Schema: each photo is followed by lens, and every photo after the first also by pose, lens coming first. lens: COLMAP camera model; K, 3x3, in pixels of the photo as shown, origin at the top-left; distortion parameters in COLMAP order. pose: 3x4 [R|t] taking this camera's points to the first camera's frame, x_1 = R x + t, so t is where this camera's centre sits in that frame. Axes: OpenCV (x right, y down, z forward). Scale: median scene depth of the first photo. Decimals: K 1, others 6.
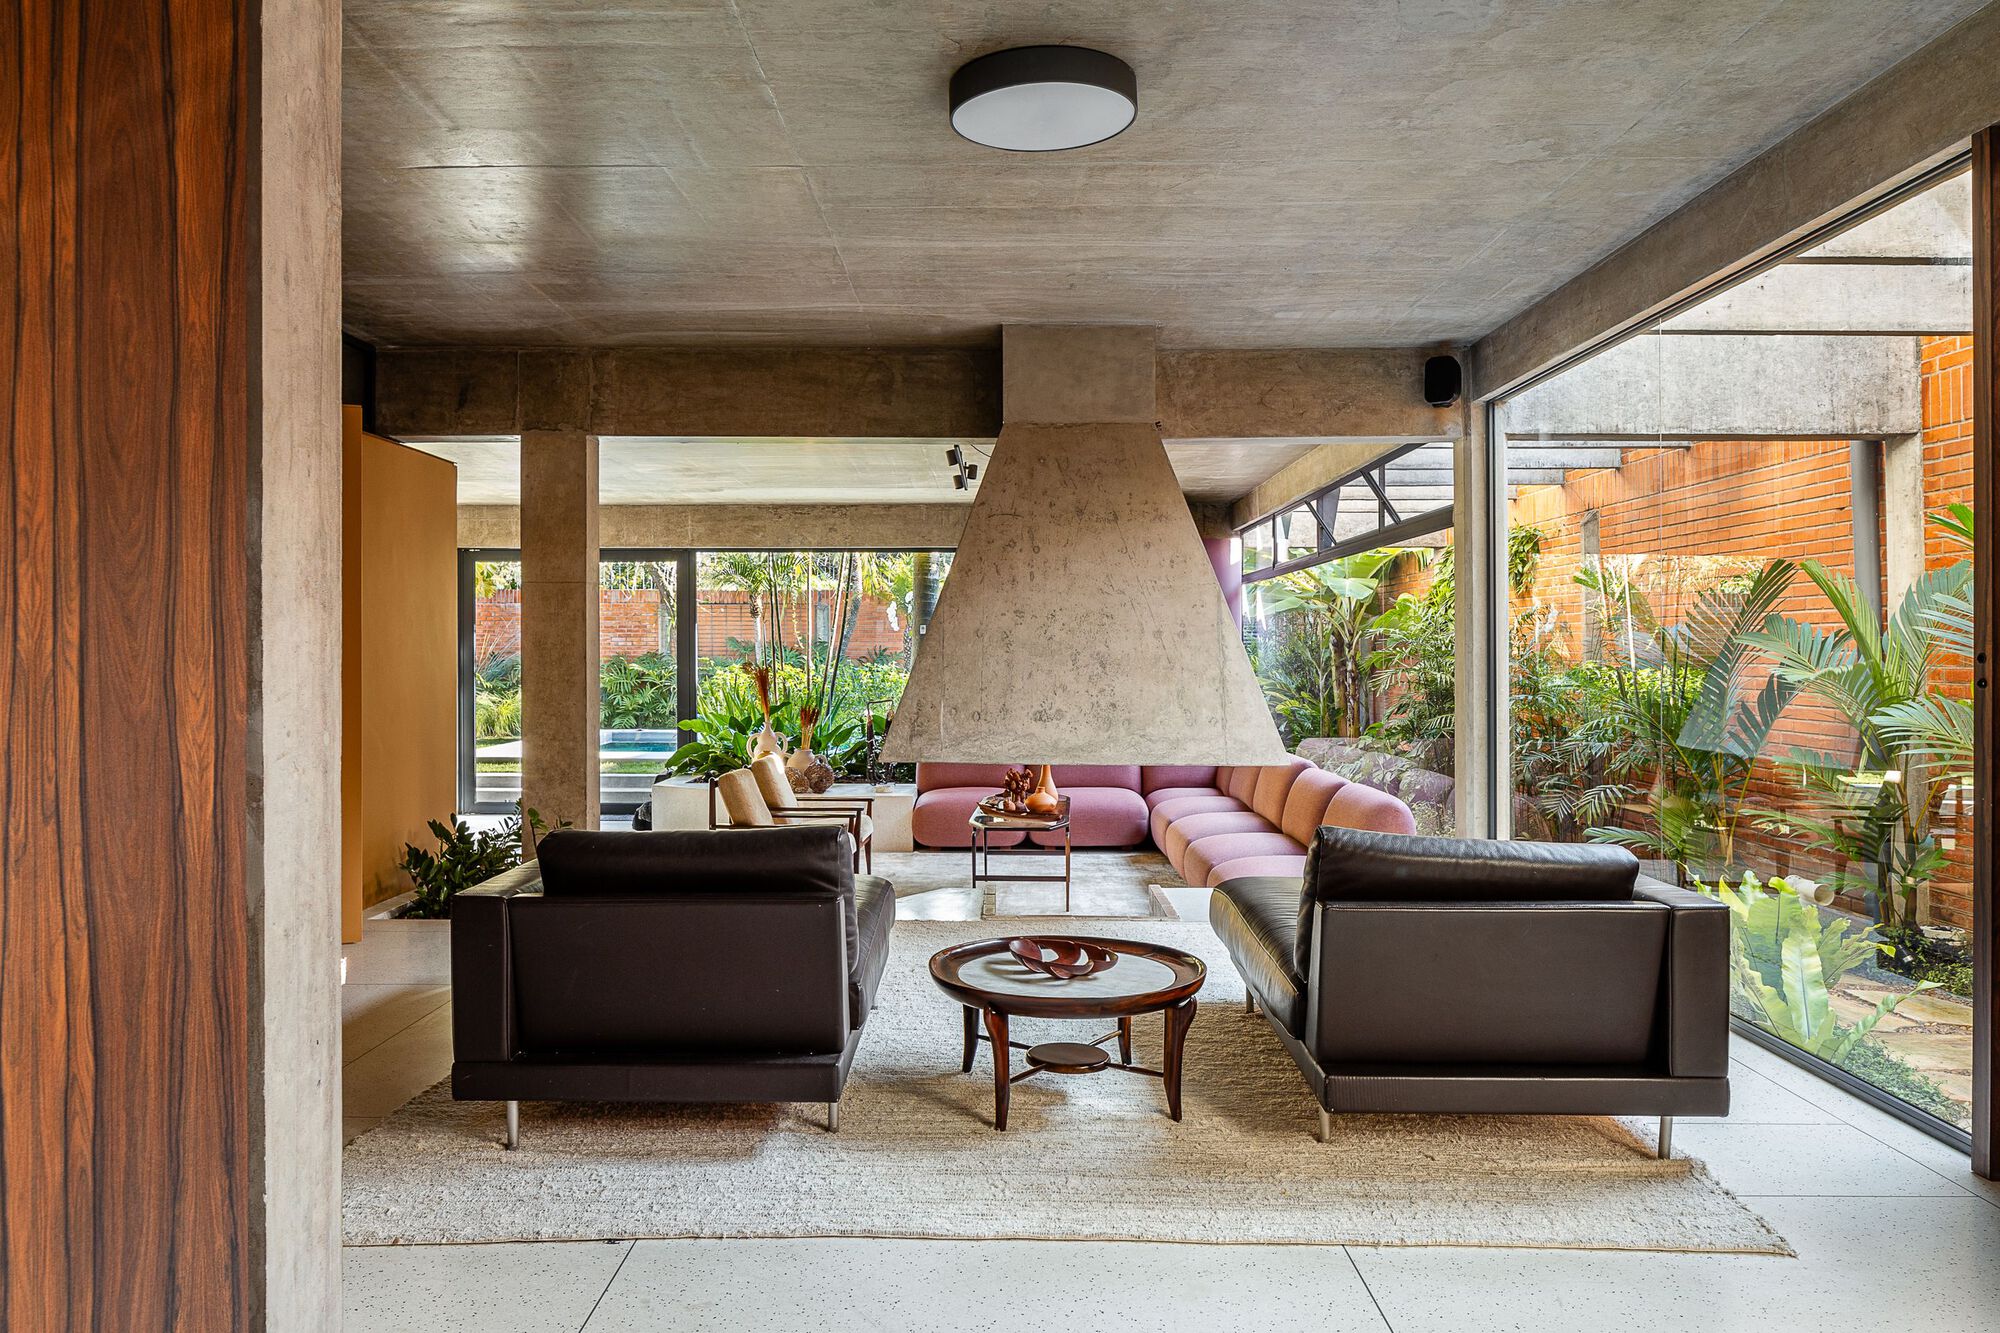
lens RADIAL K [[1371.8, 0, 1001.2], [0, 1371.8, 653.2], [0, 0, 1]] dist [0.000264, -0.000663]
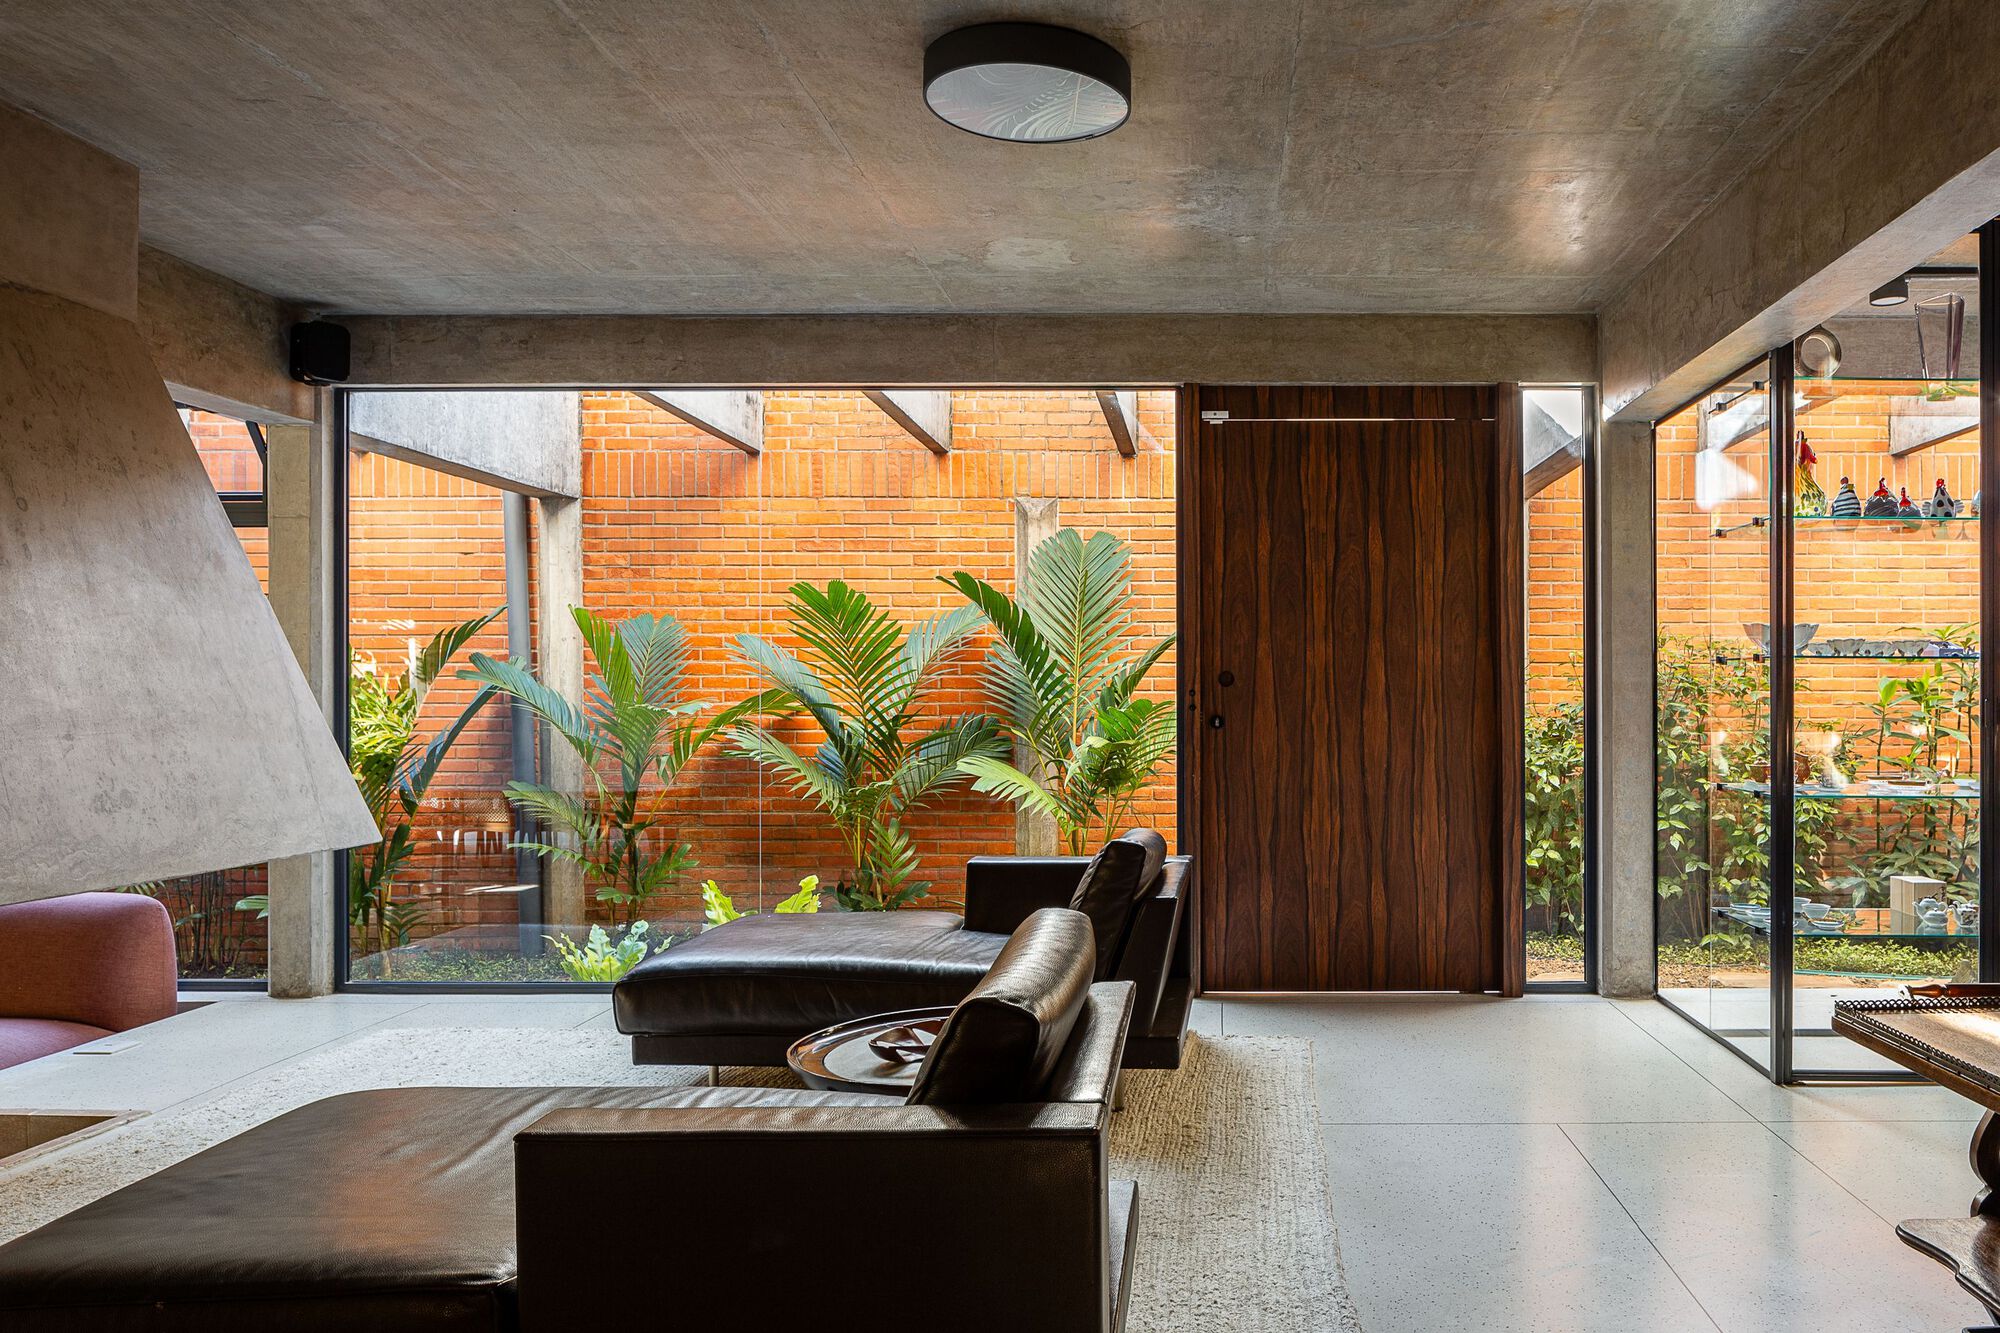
lens RADIAL K [[1369.6, 0, 1231.0], [0, 1369.6, 680.6], [0, 0, 1]] dist [-0.006291, 0.000245]
pose [[-0.022696, 0.006349, 0.999722, -0.516471], [0.004882, 0.999969, -0.006240, 0.000734], [-0.999730, 0.004739, -0.022726, 0.517471]]
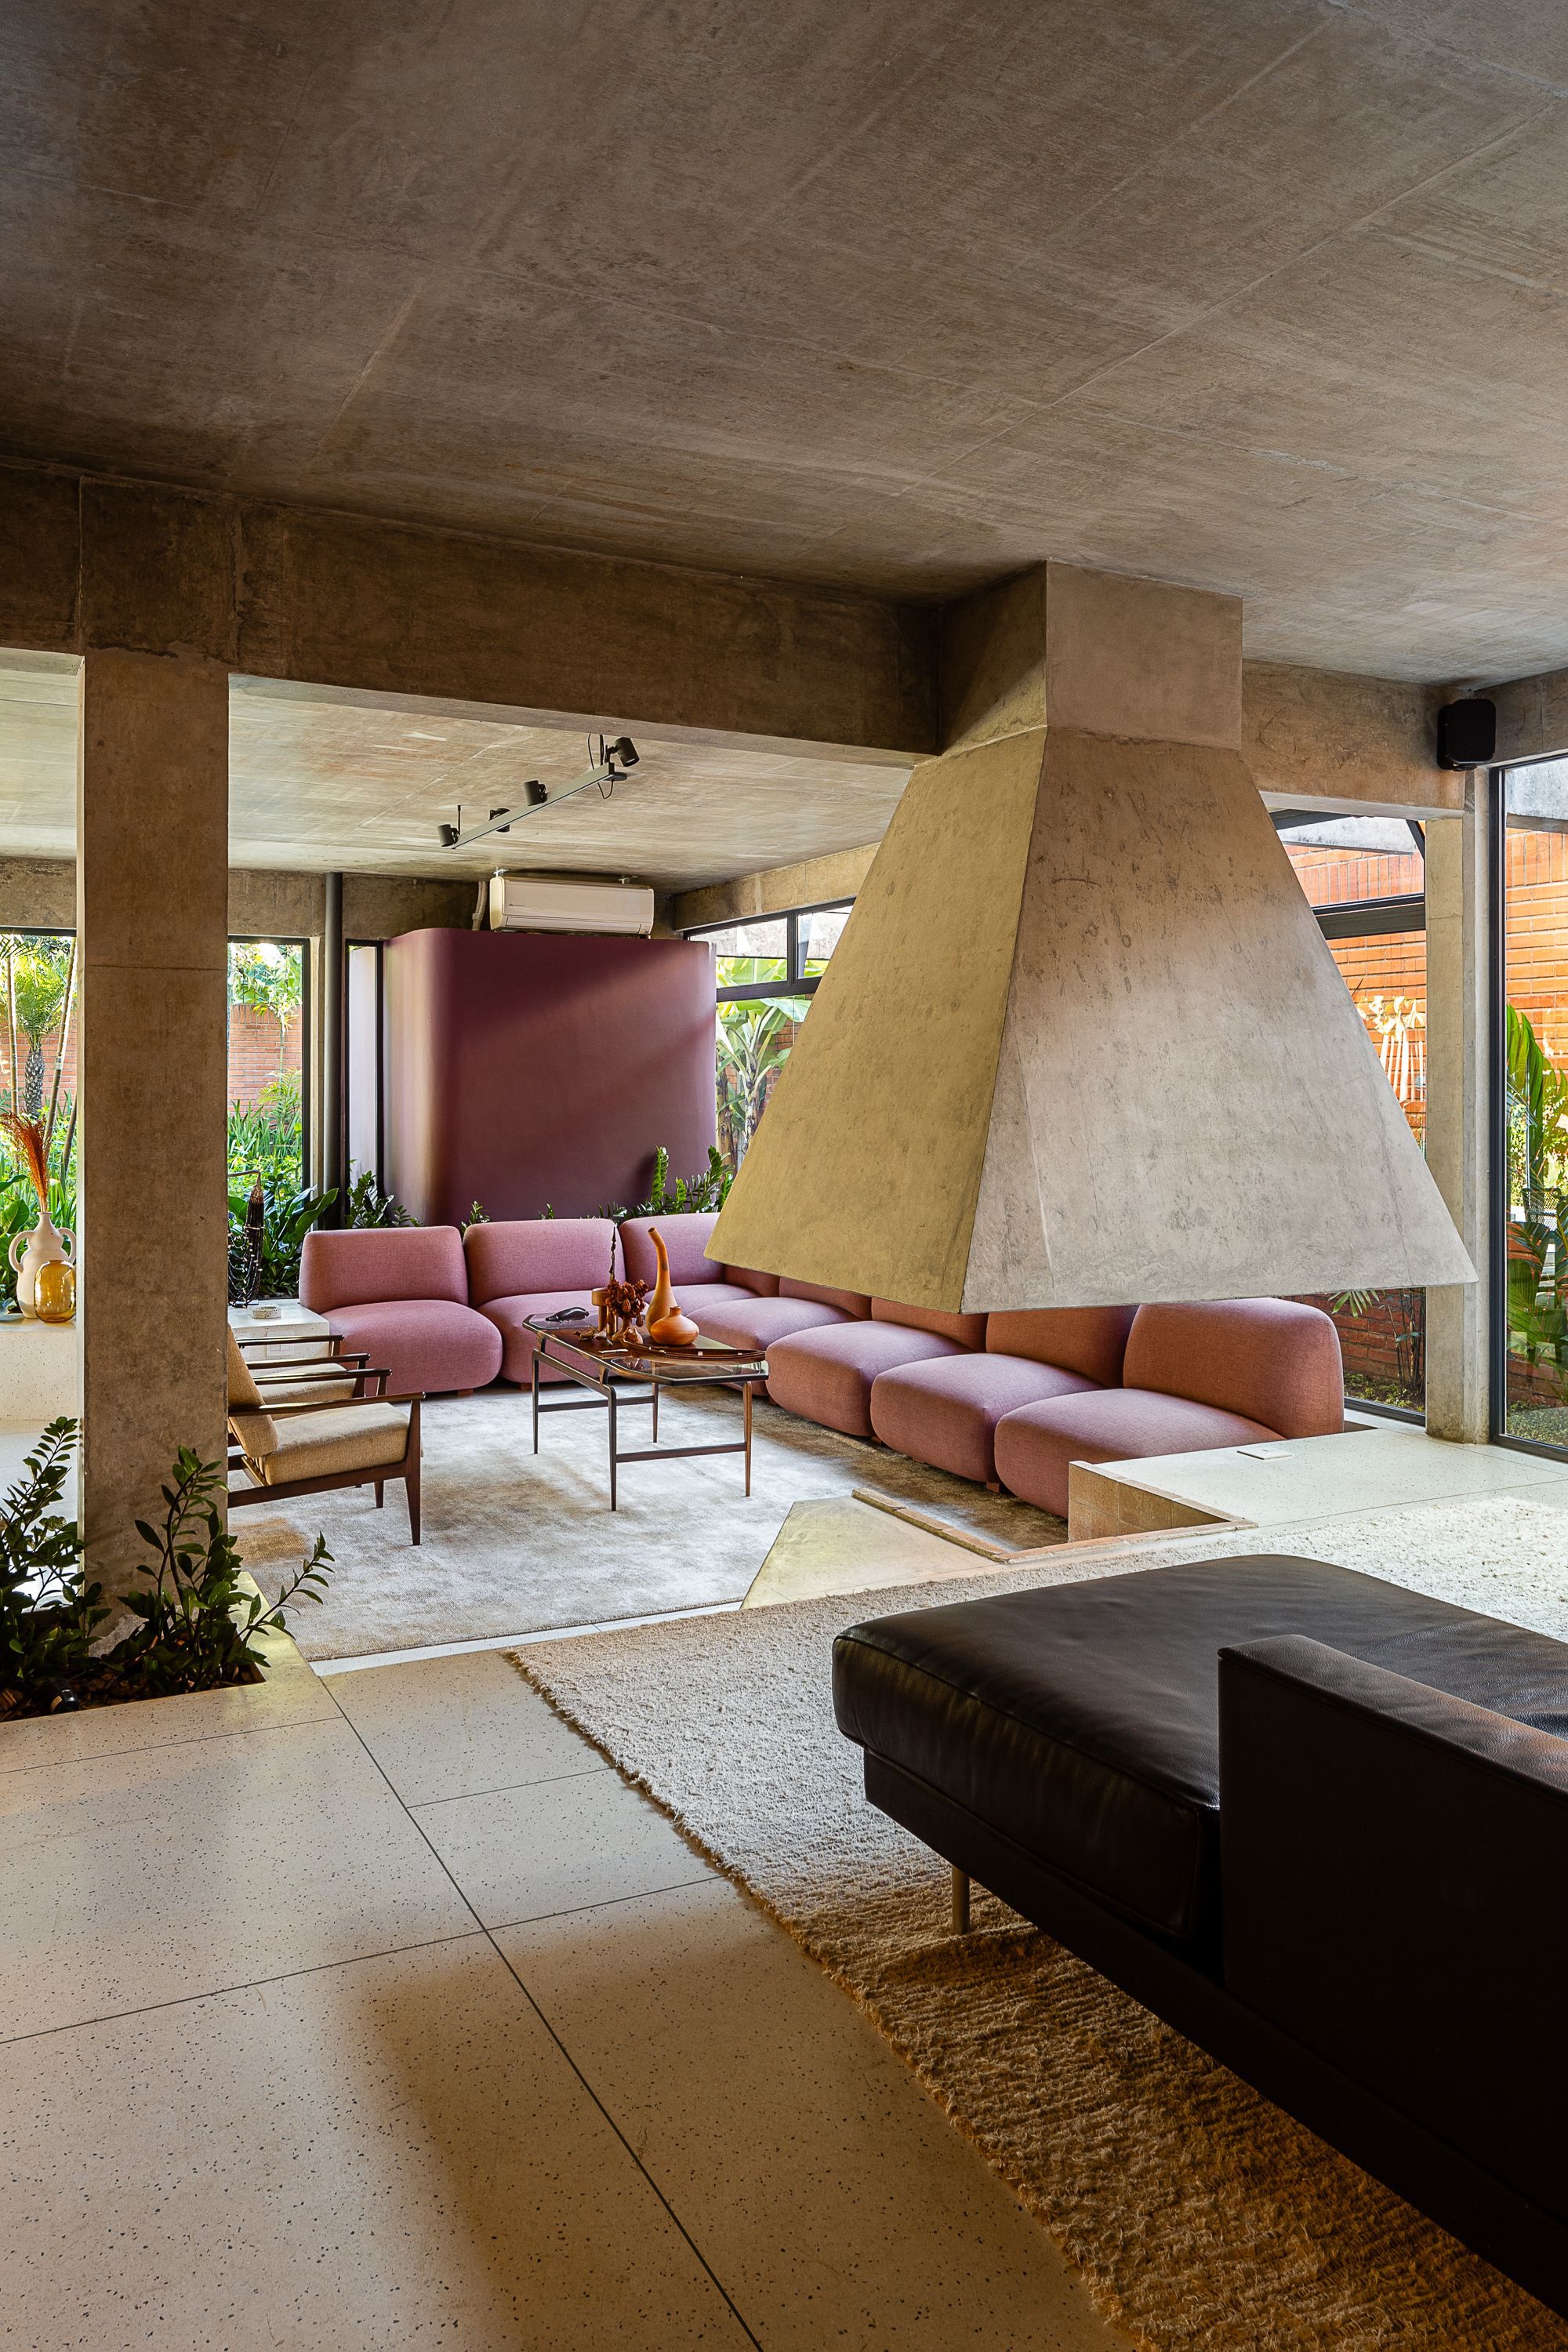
lens RADIAL K [[1641.0, 0, 725.9], [0, 1641.0, 1078.4], [0, 0, 1]] dist [-0.005912, -0.000653]
pose [[0.892979, 0.005108, 0.450070, -0.442723], [-0.002705, 0.999978, -0.005982, -0.010374], [-0.450091, 0.004124, 0.892973, 0.427990]]
